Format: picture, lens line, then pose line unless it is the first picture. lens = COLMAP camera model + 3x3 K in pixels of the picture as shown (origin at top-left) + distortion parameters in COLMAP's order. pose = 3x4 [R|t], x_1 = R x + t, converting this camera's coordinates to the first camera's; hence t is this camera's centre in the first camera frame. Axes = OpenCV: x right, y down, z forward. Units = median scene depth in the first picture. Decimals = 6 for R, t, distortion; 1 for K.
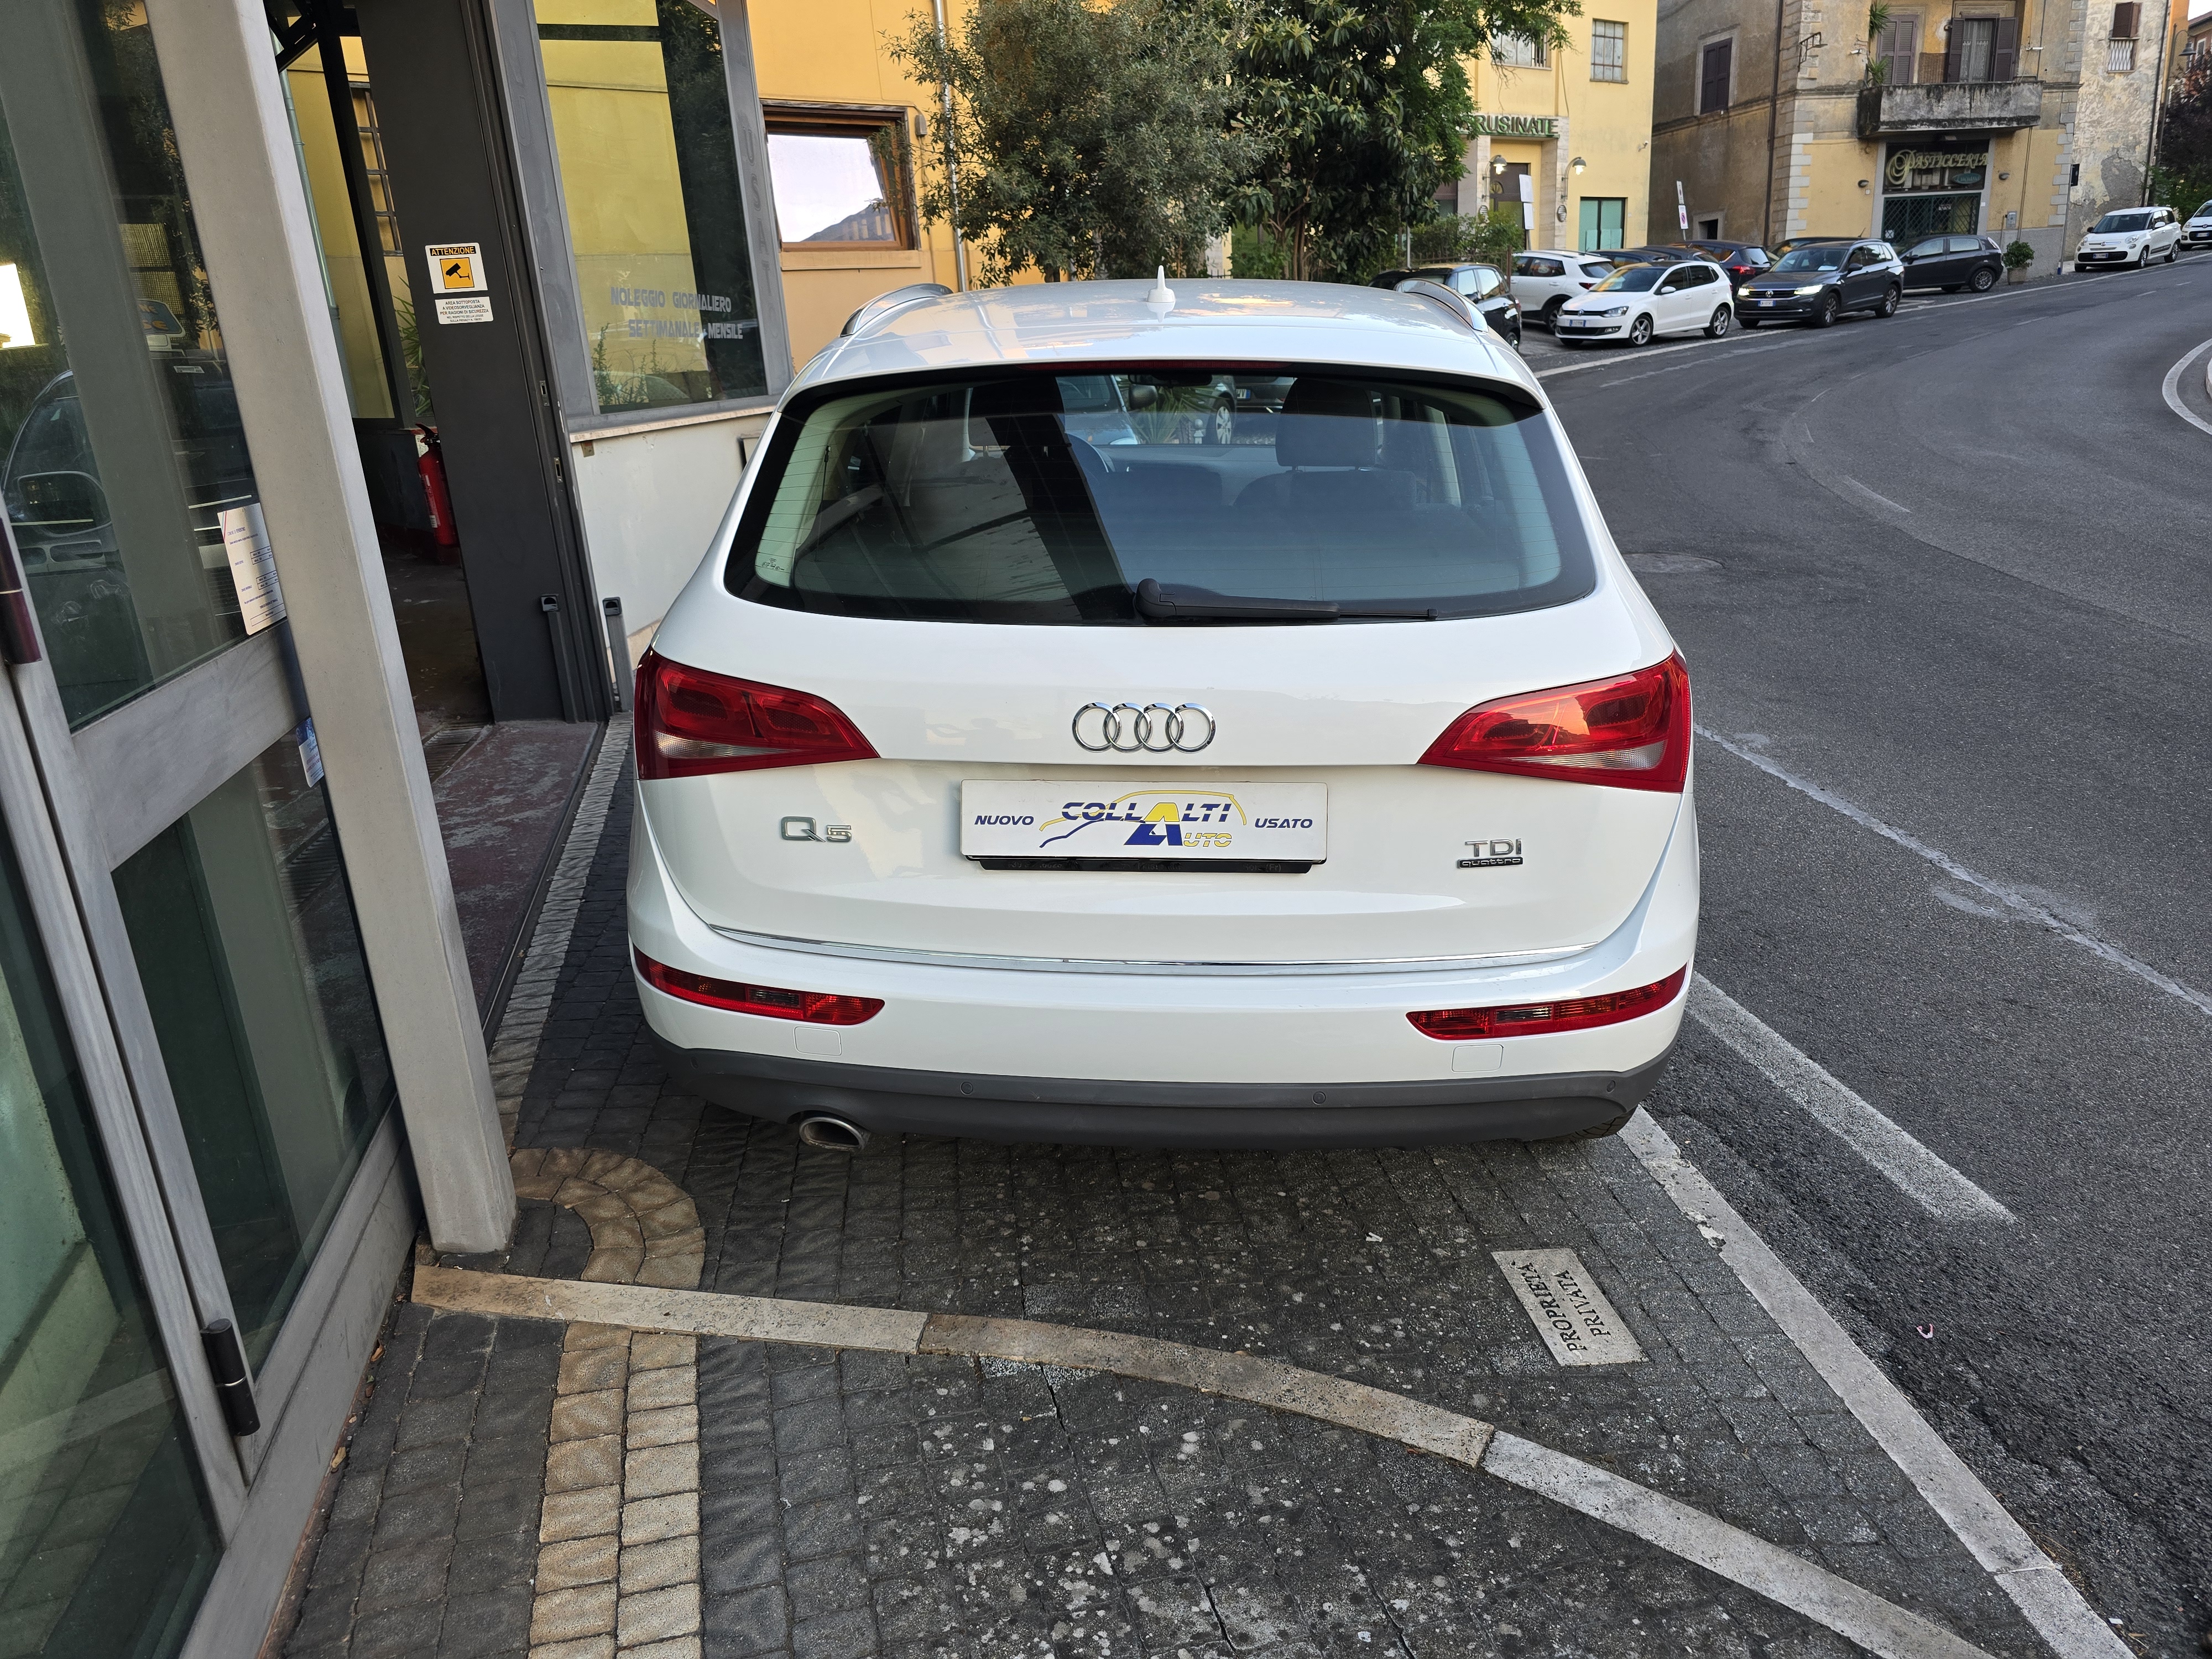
lens RADIAL K [[1501.9, 0, 1090.1], [0, 1501.9, 829.5], [0, 0, 1]] dist [0.045938, -0.042505]
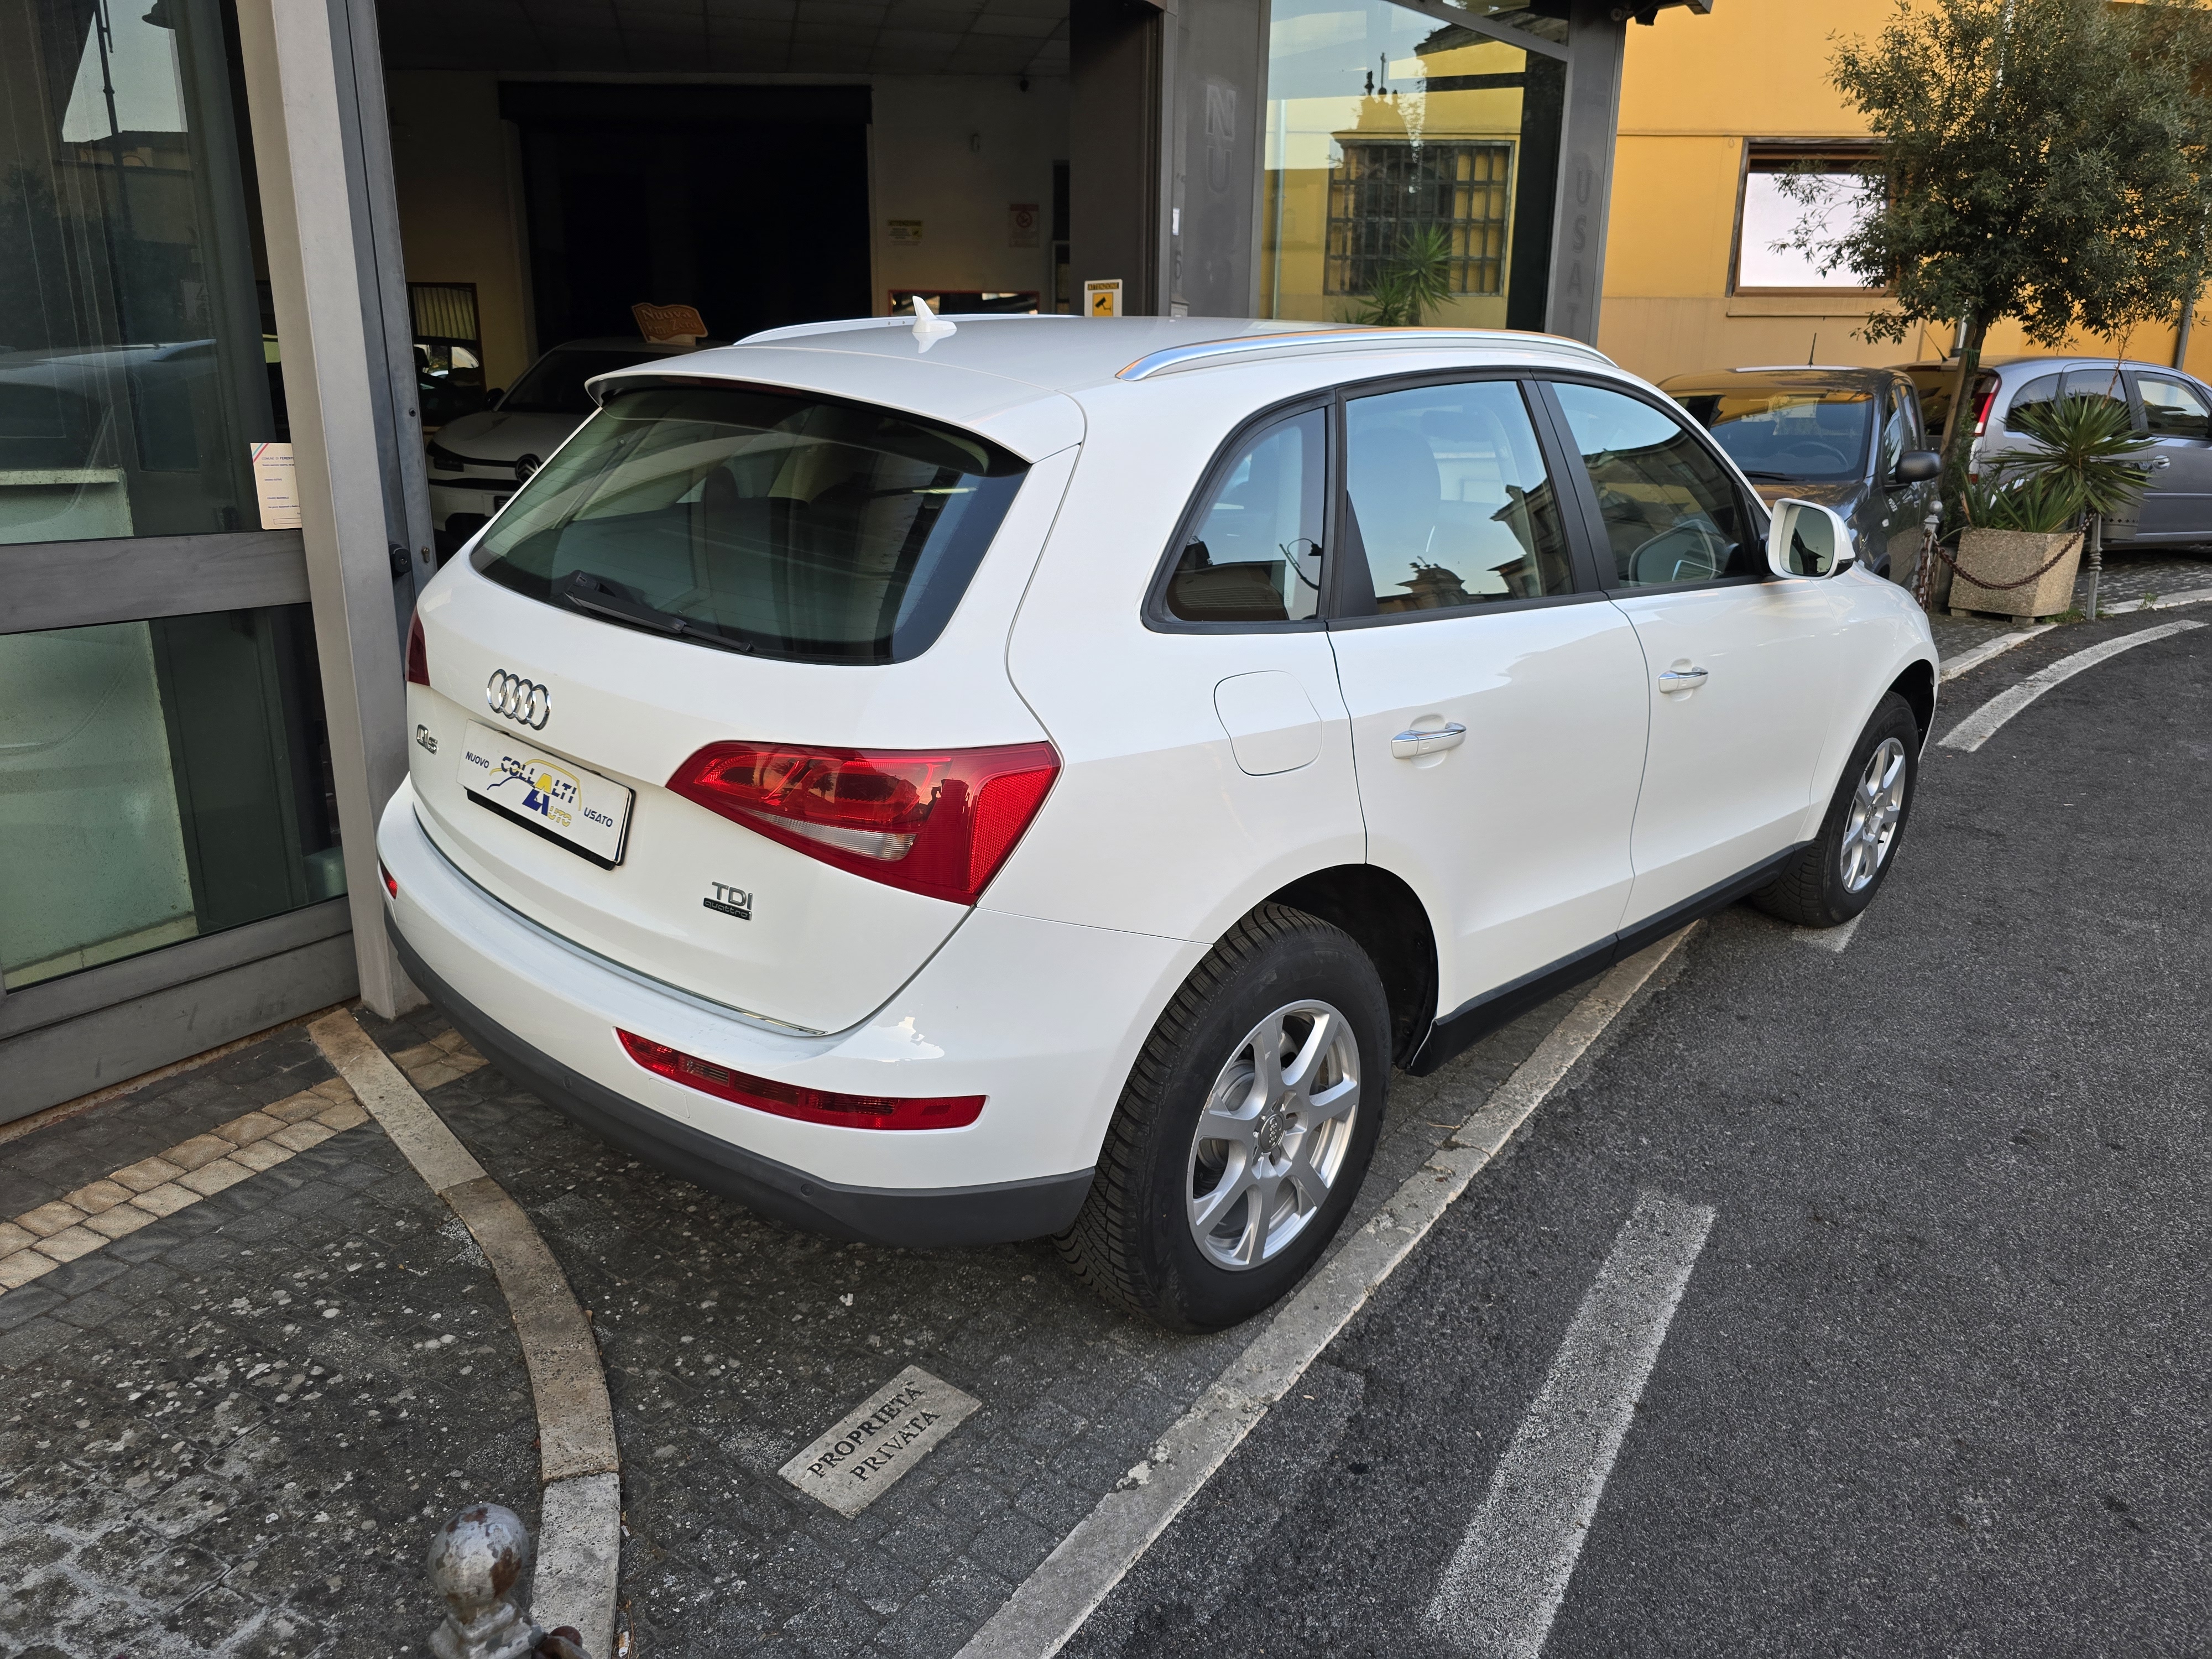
lens RADIAL K [[1501.9, 0, 1090.1], [0, 1501.9, 829.5], [0, 0, 1]] dist [0.045938, -0.042505]
pose [[0.755517, 0.239131, -0.609927, 0.931096], [-0.254771, 0.964964, 0.062744, -0.134715], [0.603561, 0.107988, 0.789970, 0.340016]]
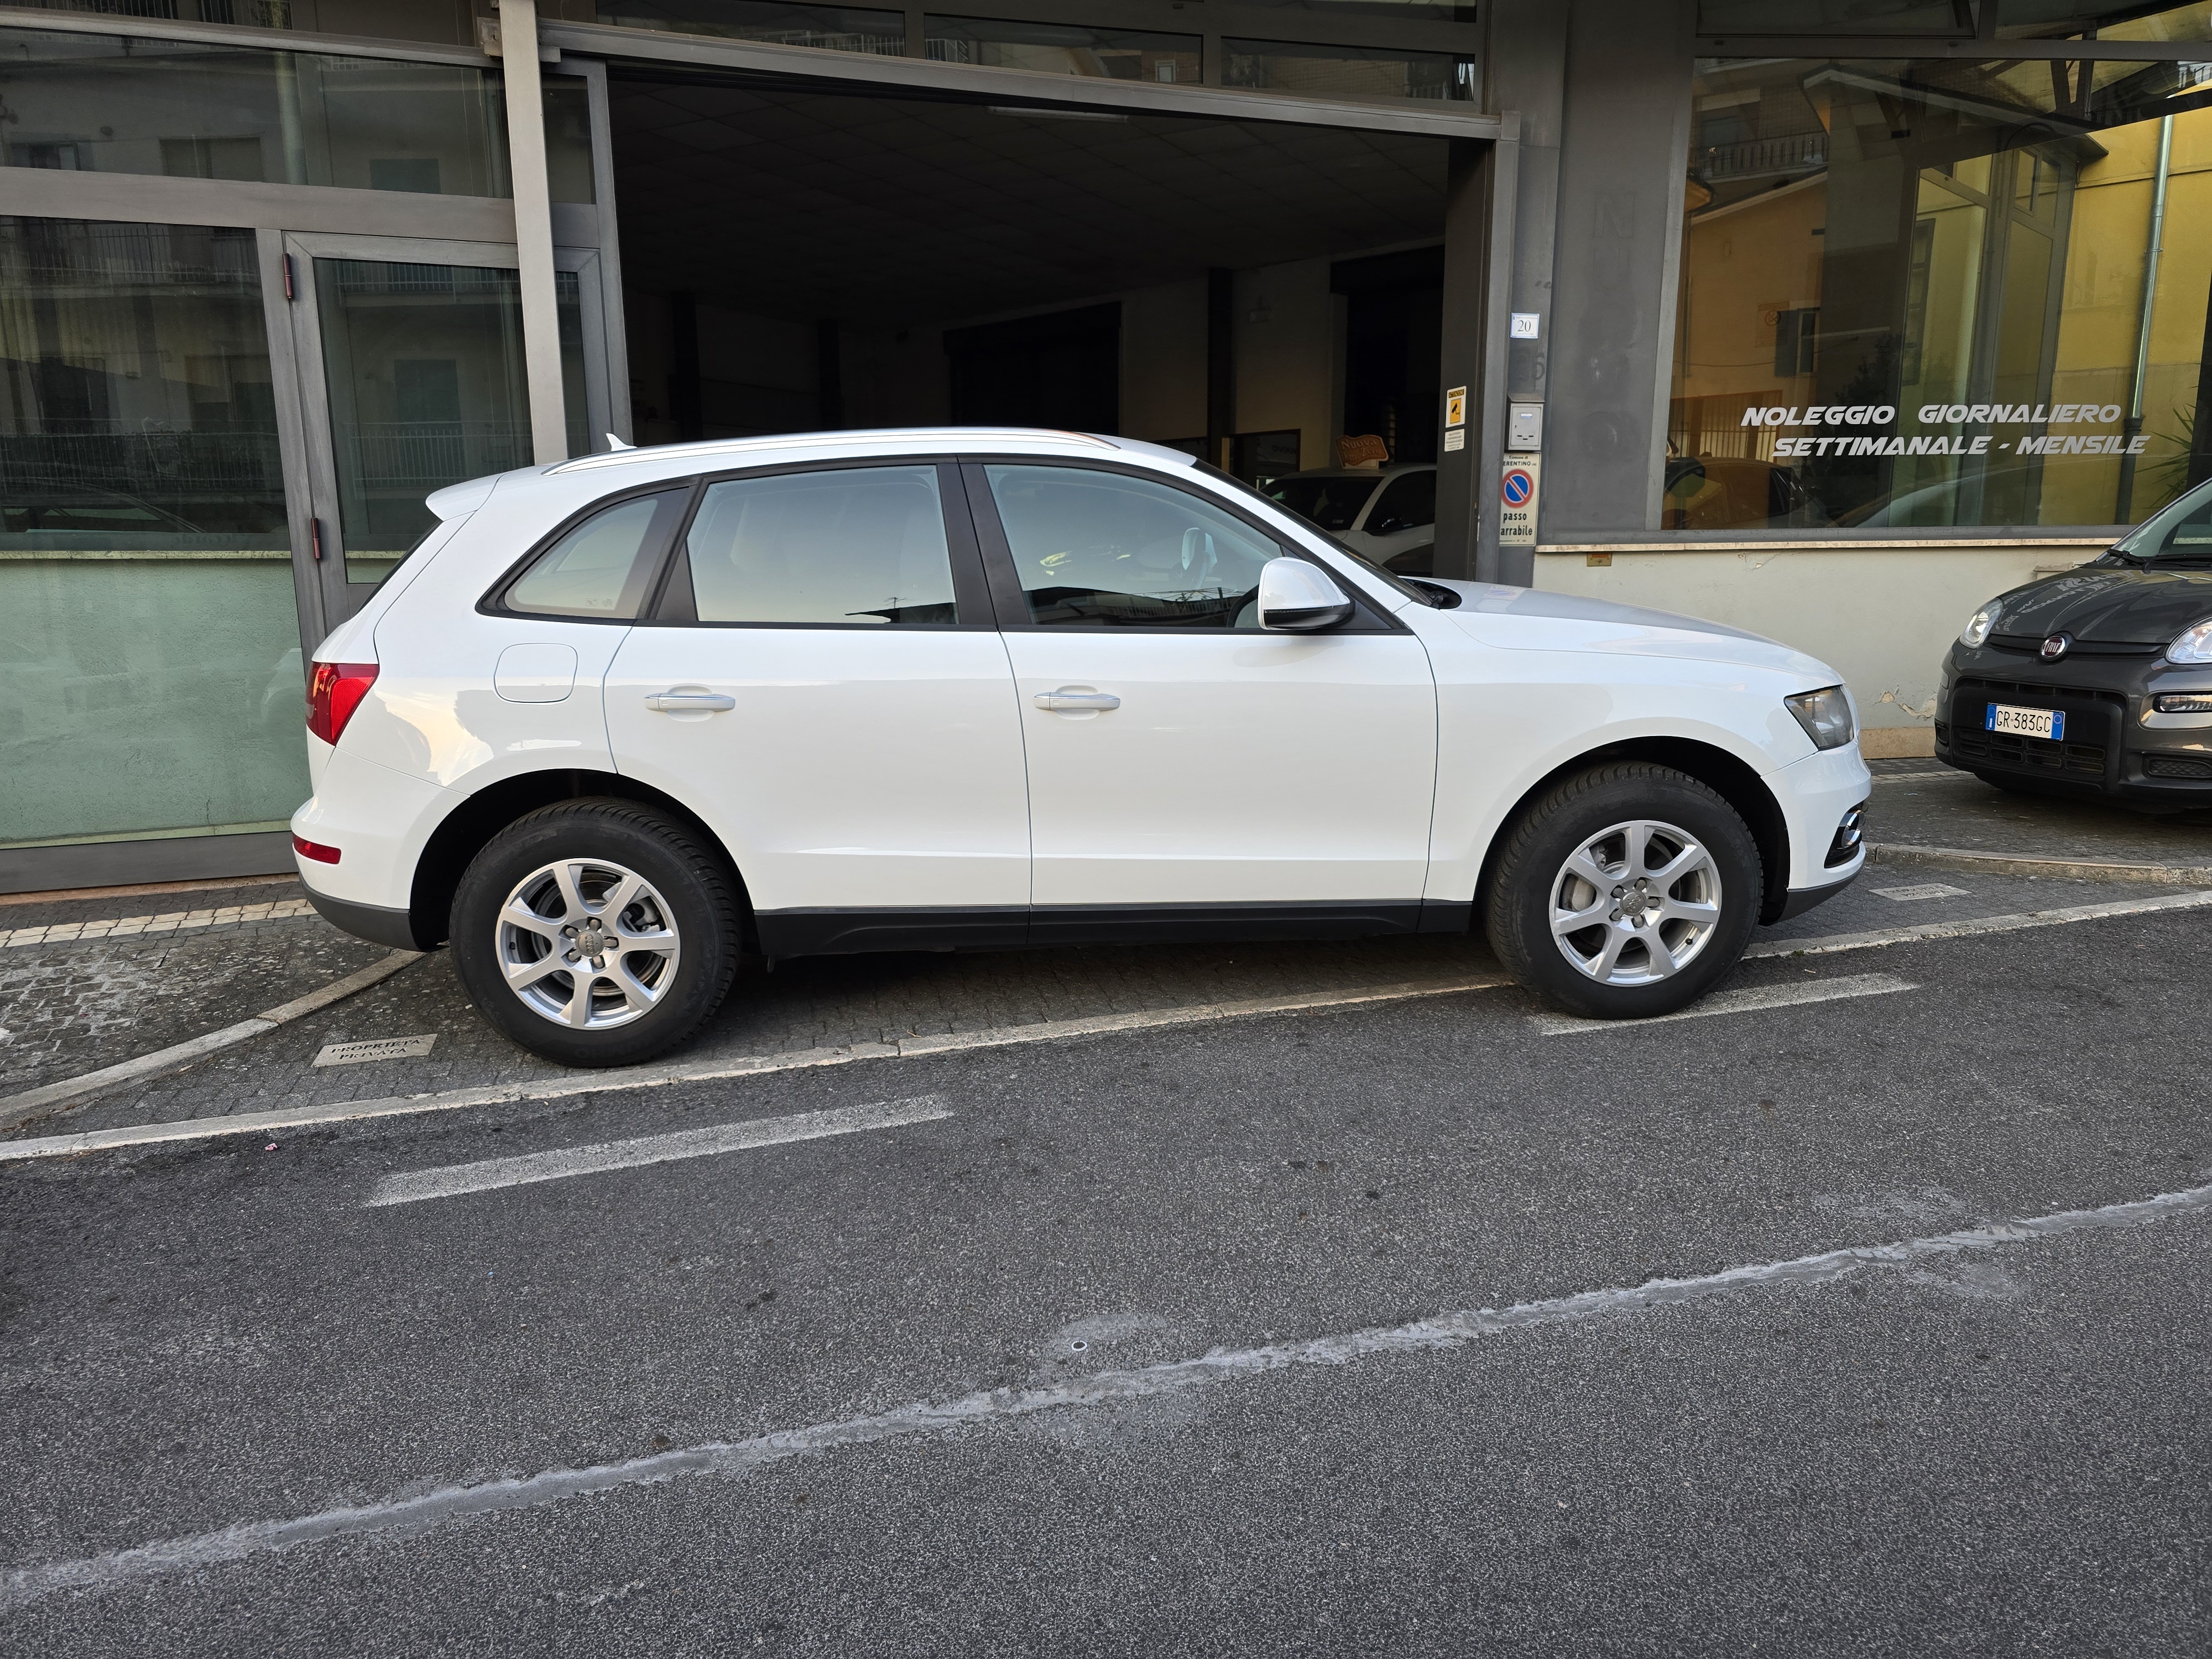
lens RADIAL K [[1501.9, 0, 1090.1], [0, 1501.9, 829.5], [0, 0, 1]] dist [0.045938, -0.042505]
pose [[0.111356, 0.242488, -0.963742, 2.069359], [-0.300780, 0.932513, 0.199877, -0.510824], [0.947170, 0.267617, 0.176776, 1.473922]]
